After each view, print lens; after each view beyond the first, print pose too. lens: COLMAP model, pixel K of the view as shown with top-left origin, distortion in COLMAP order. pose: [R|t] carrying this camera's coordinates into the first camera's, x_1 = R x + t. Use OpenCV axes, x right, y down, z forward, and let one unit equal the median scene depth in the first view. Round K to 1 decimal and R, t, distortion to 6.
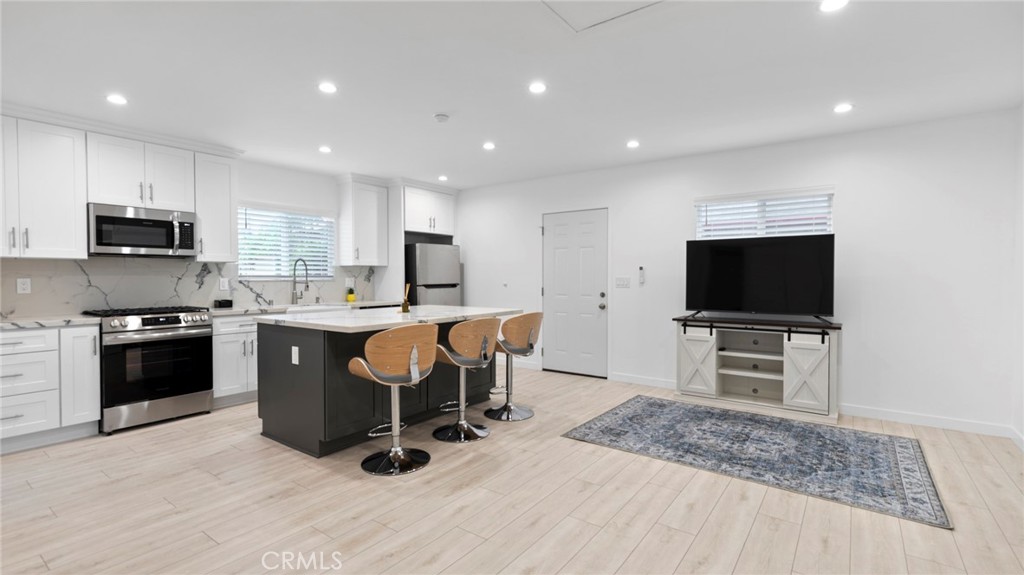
lens RADIAL K [[465.2, 0, 513.0], [0, 465.2, 284.5], [0, 0, 1]] dist [0.006248, -0.000387]
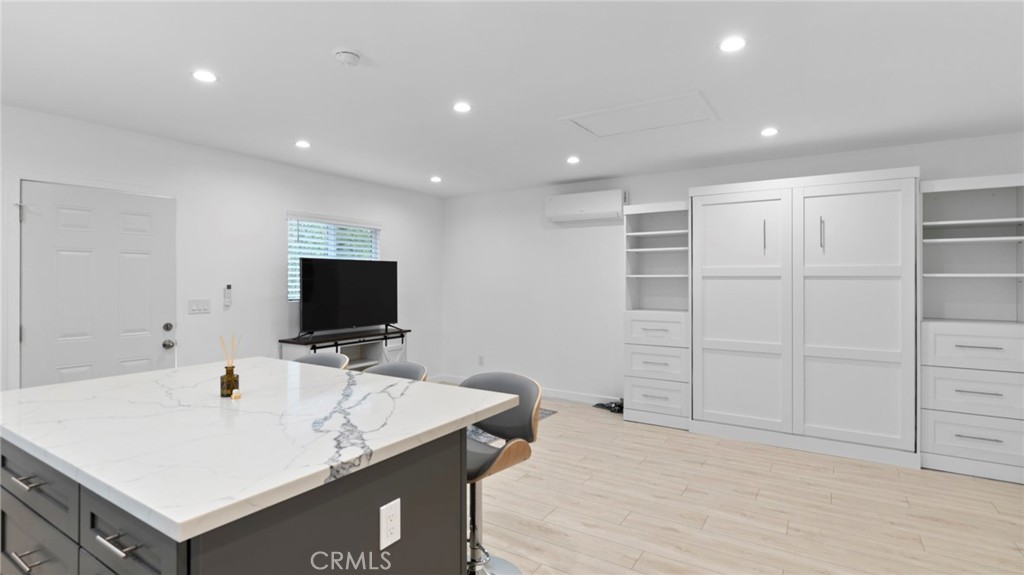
lens RADIAL K [[497.0, 0, 512.6], [0, 497.0, 274.3], [0, 0, 1]] dist [0.001326, 0.000639]
pose [[-0.062010, 0.009699, 0.998028, -0.711252], [0.014129, 0.999861, -0.008839, -0.050866], [-0.997976, 0.013553, -0.062138, 0.706344]]
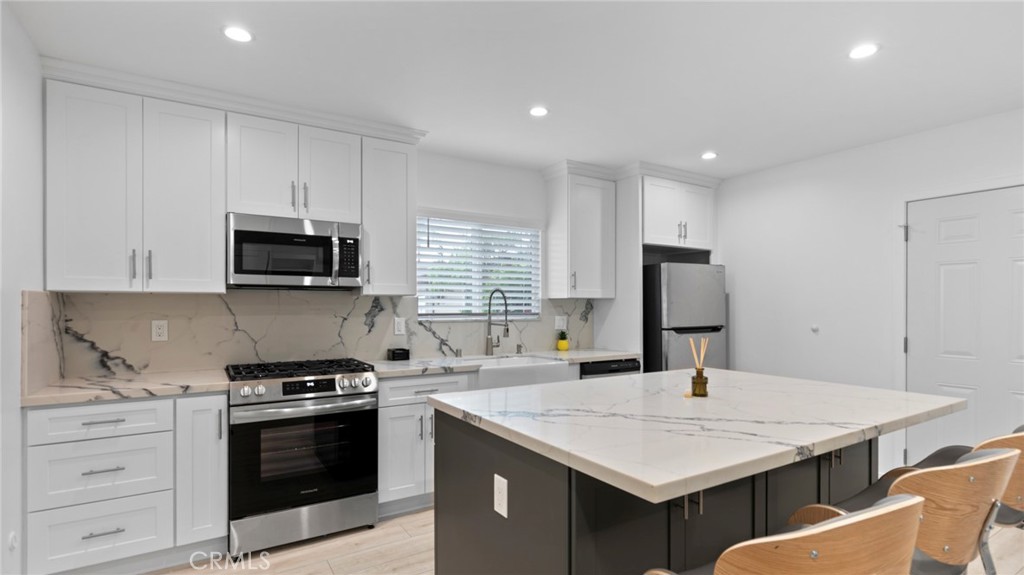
lens RADIAL K [[494.6, 0, 510.9], [0, 494.6, 307.7], [0, 0, 1]] dist [0.003593, 0.000449]
pose [[0.929294, 0.003791, -0.369321, -0.211095], [-0.008415, 0.999905, -0.010910, -0.025030], [0.369244, 0.013246, 0.929238, 0.413691]]
